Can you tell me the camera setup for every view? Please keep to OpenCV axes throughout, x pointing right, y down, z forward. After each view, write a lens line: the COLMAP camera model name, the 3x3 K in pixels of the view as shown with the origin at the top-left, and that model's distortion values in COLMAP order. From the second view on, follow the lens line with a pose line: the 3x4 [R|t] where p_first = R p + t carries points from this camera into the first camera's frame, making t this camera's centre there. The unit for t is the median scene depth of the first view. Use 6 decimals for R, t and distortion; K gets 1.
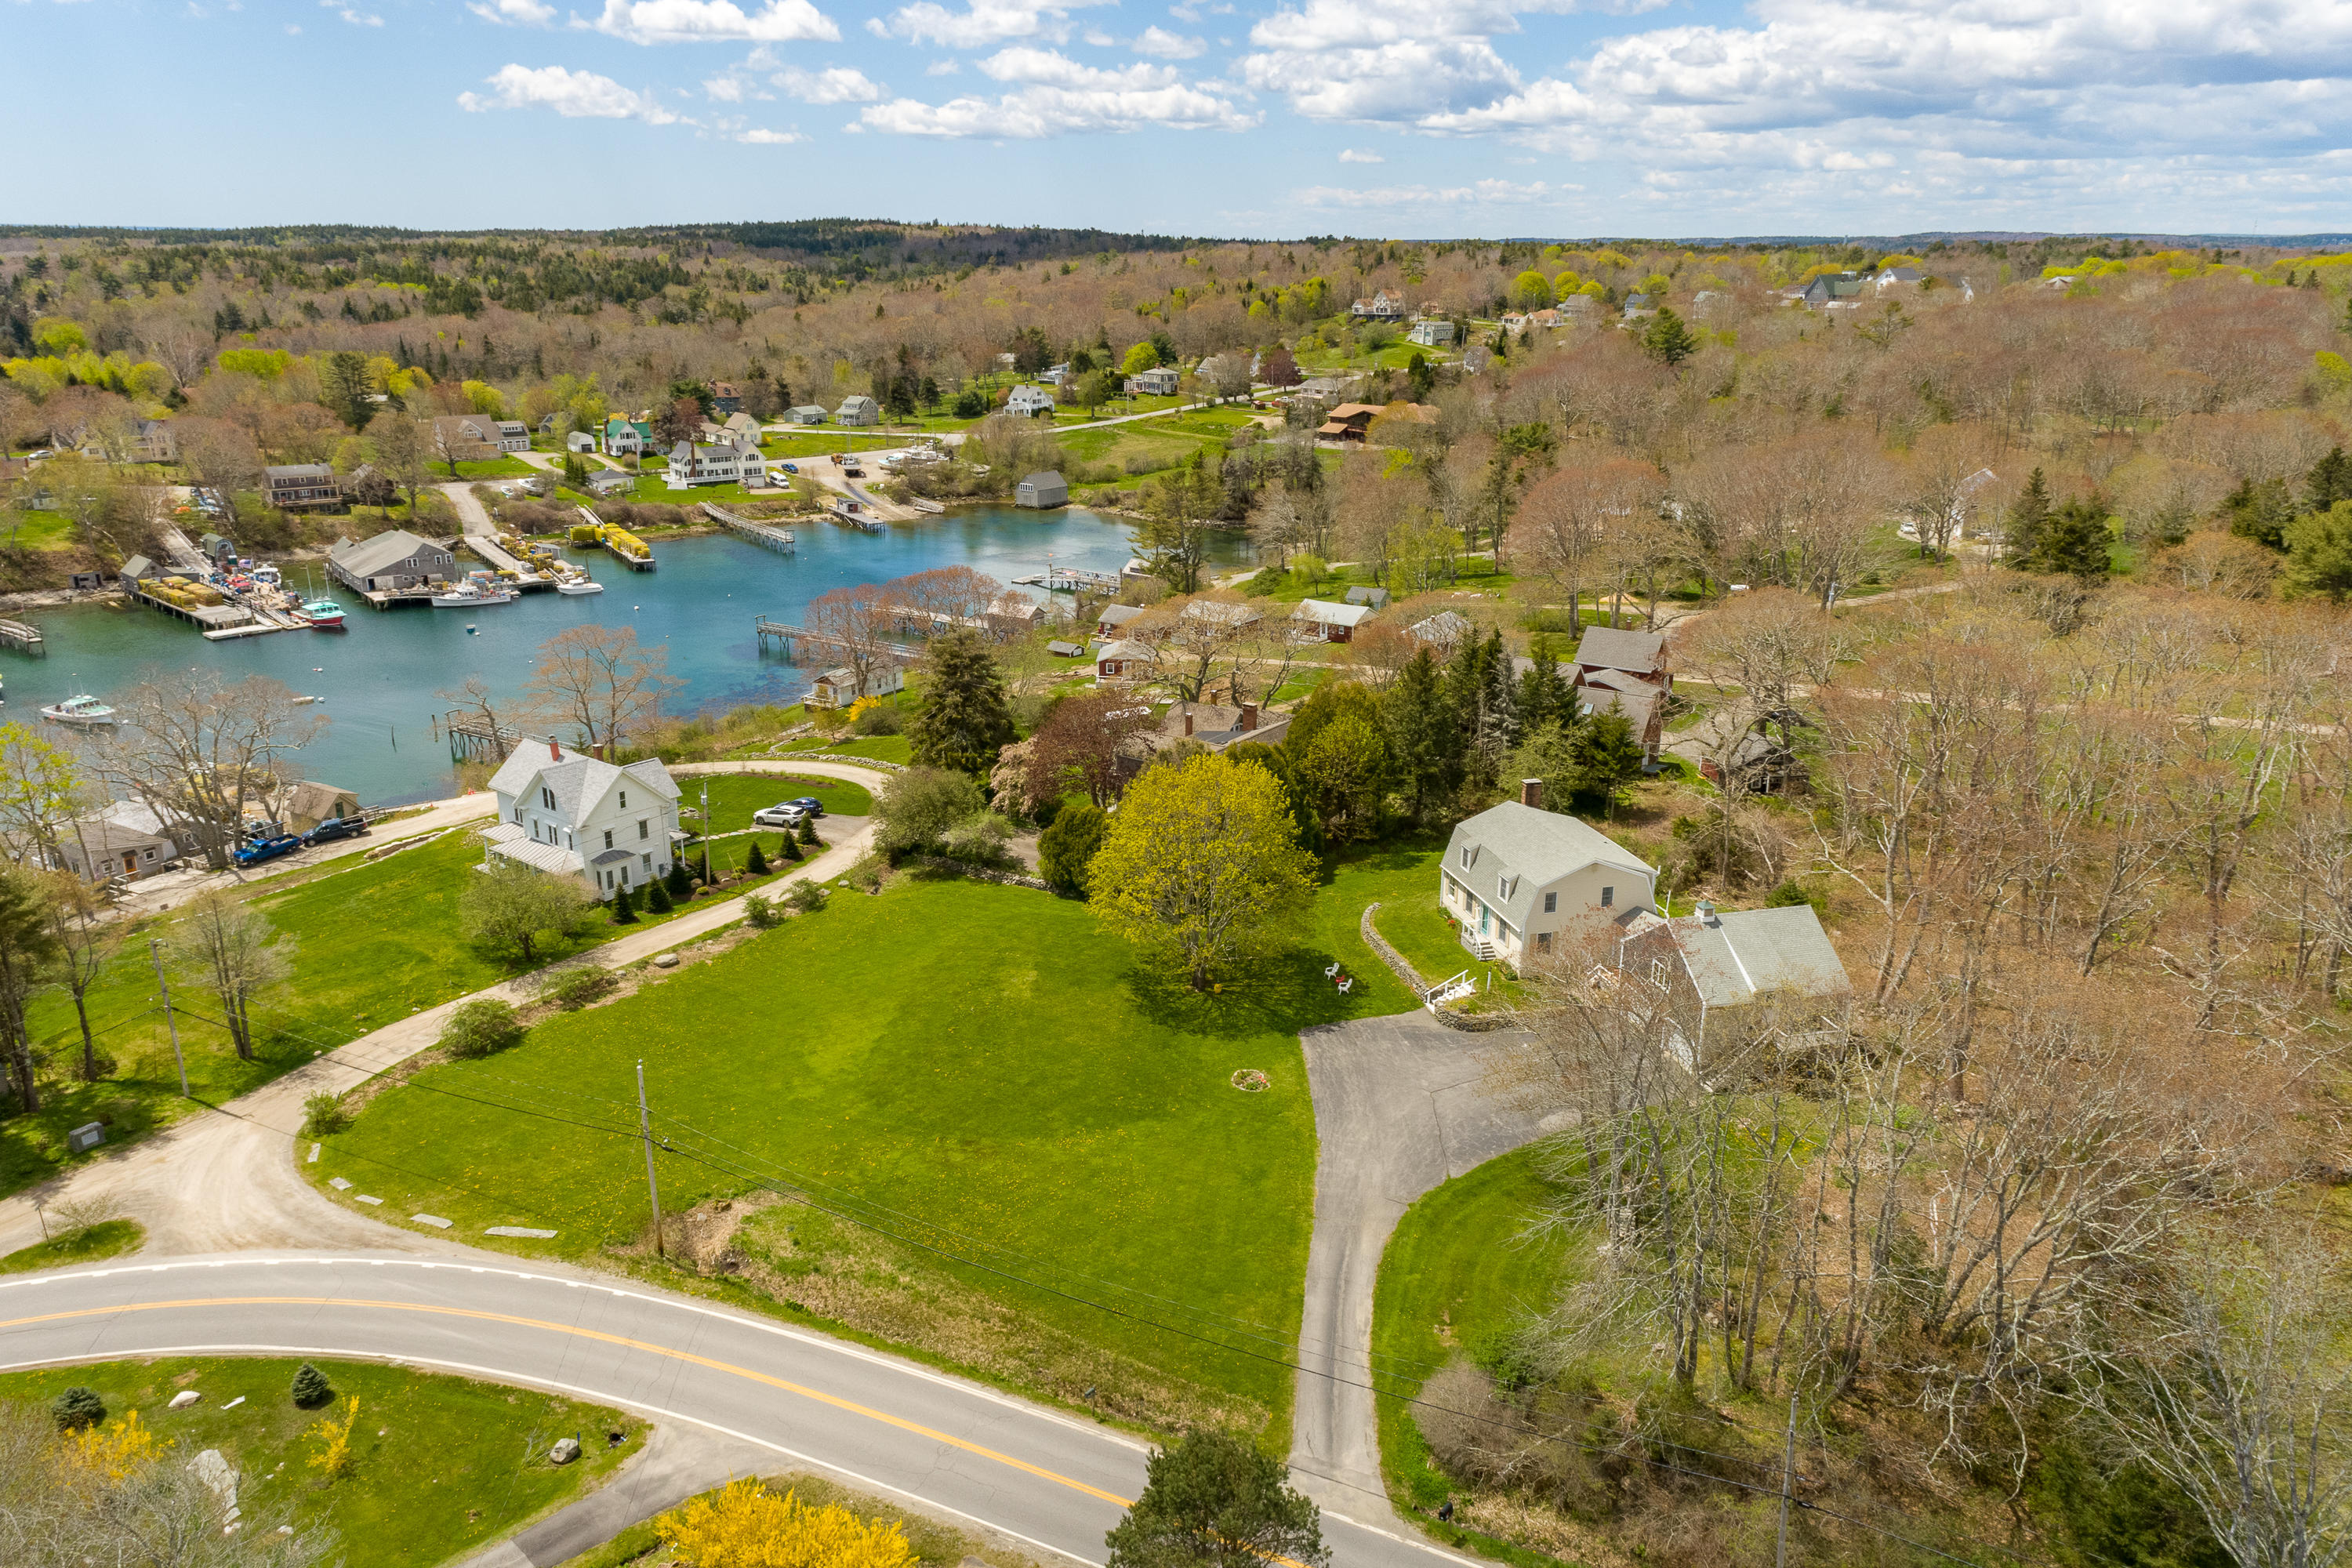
lens RADIAL K [[1817.1, 0, 1186.6], [0, 1817.1, 784.4], [0, 0, 1]] dist [0.035458, 0.005497]
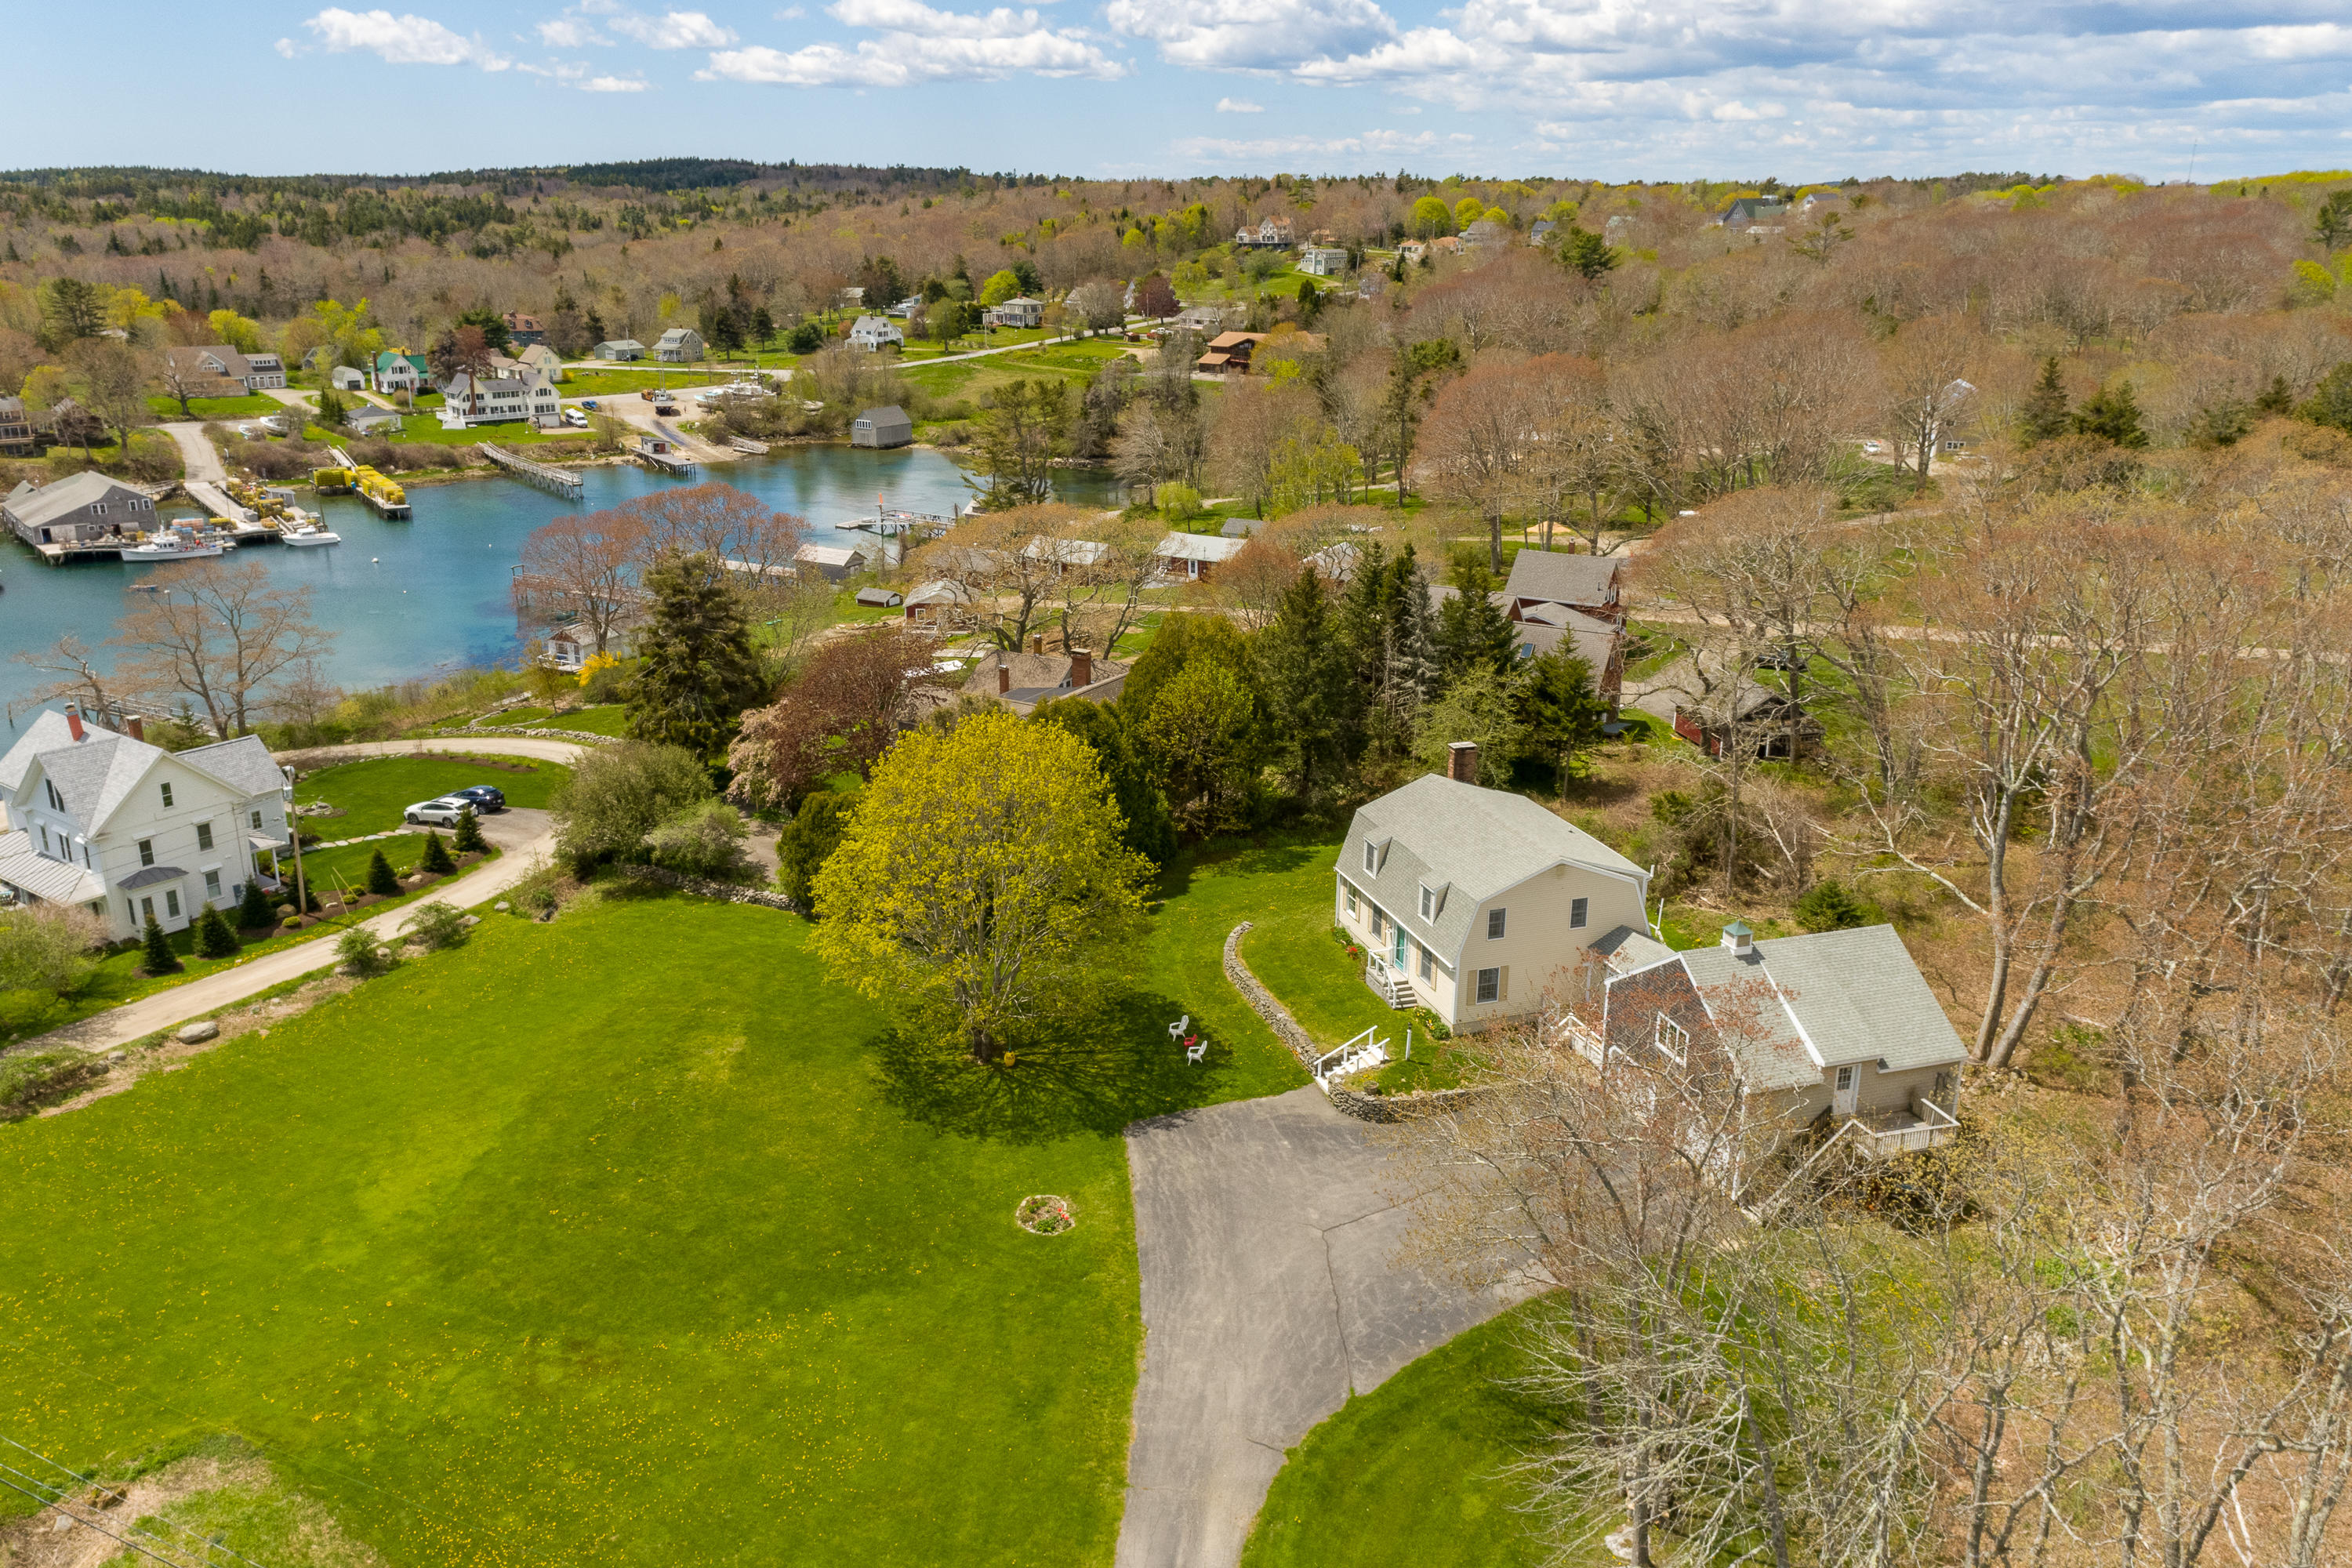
lens RADIAL K [[1817.1, 0, 1188.2], [0, 1817.1, 761.3], [0, 0, 1]] dist [0.035458, 0.005497]
pose [[0.998434, -0.017038, 0.053283, 0.038415], [0.017053, 0.999855, 0.000163, 0.002029], [-0.053278, 0.000746, 0.998579, 0.250914]]
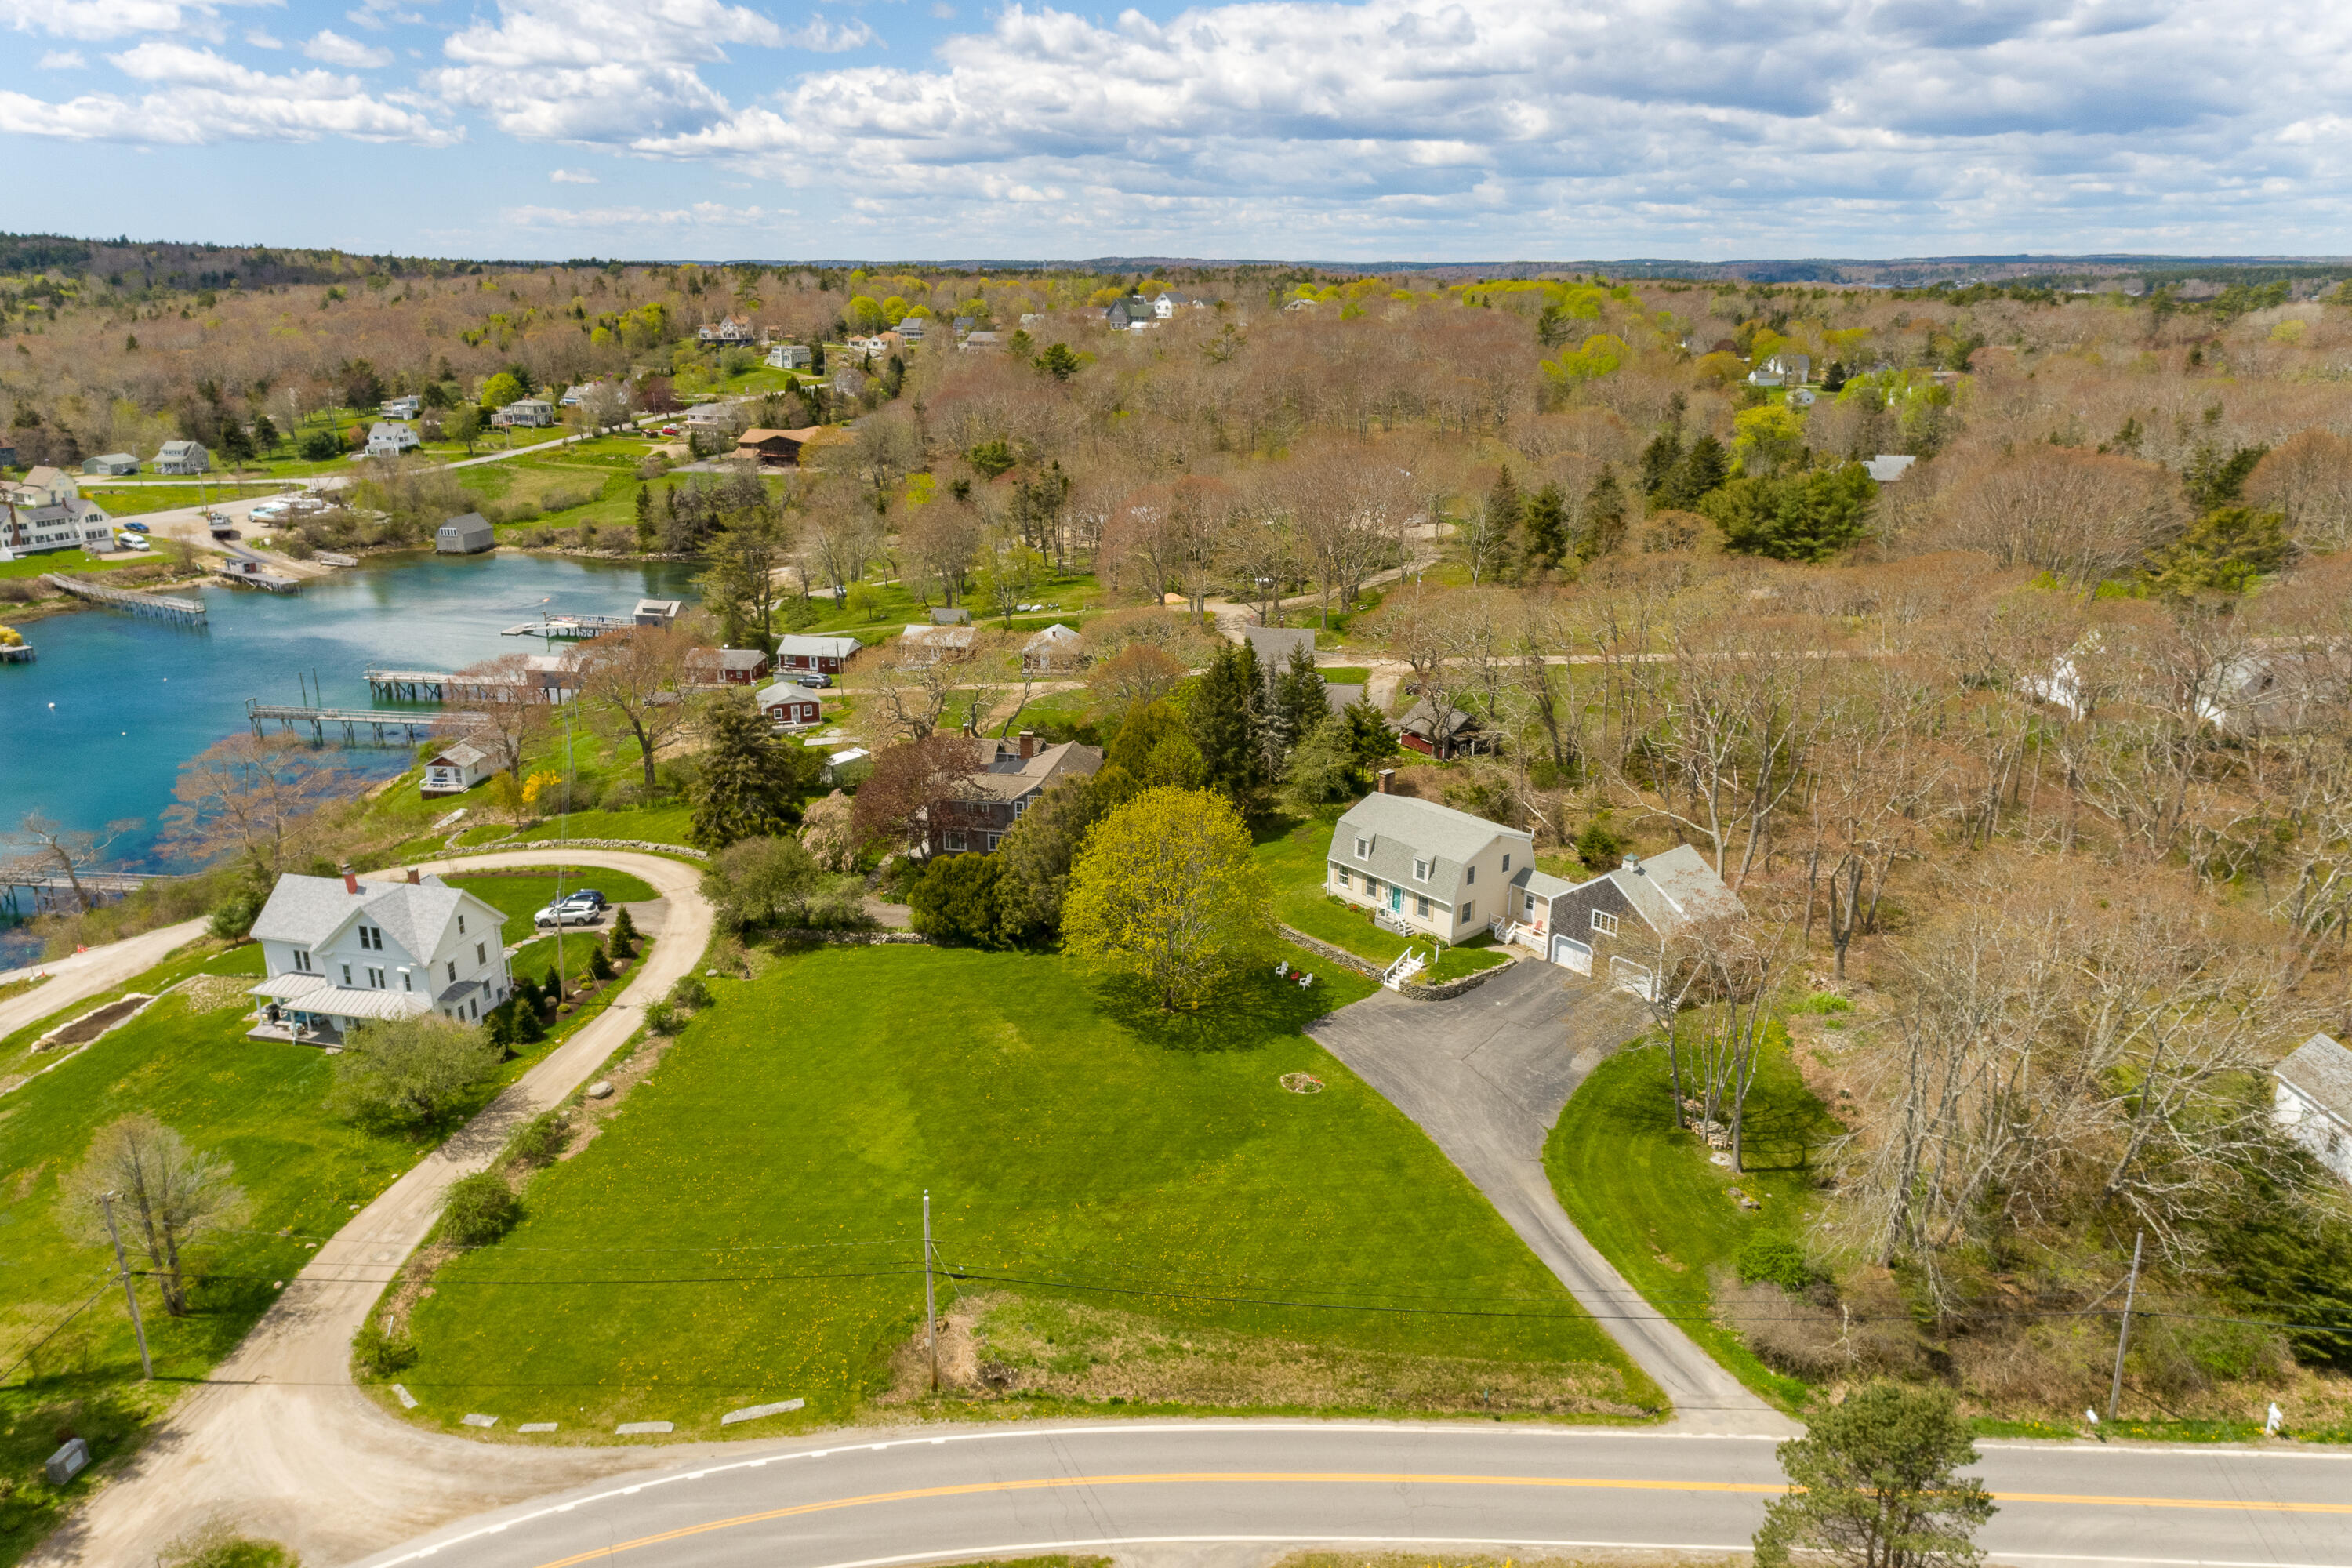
lens RADIAL K [[1698.7, 0, 1164.1], [0, 1698.7, 782.8], [0, 0, 1]] dist [0.033462, 0.013645]
pose [[0.896758, -0.131646, 0.422486, -0.310473], [0.127851, 0.991086, 0.037447, -0.042674], [-0.423650, 0.020435, 0.905596, 0.089304]]
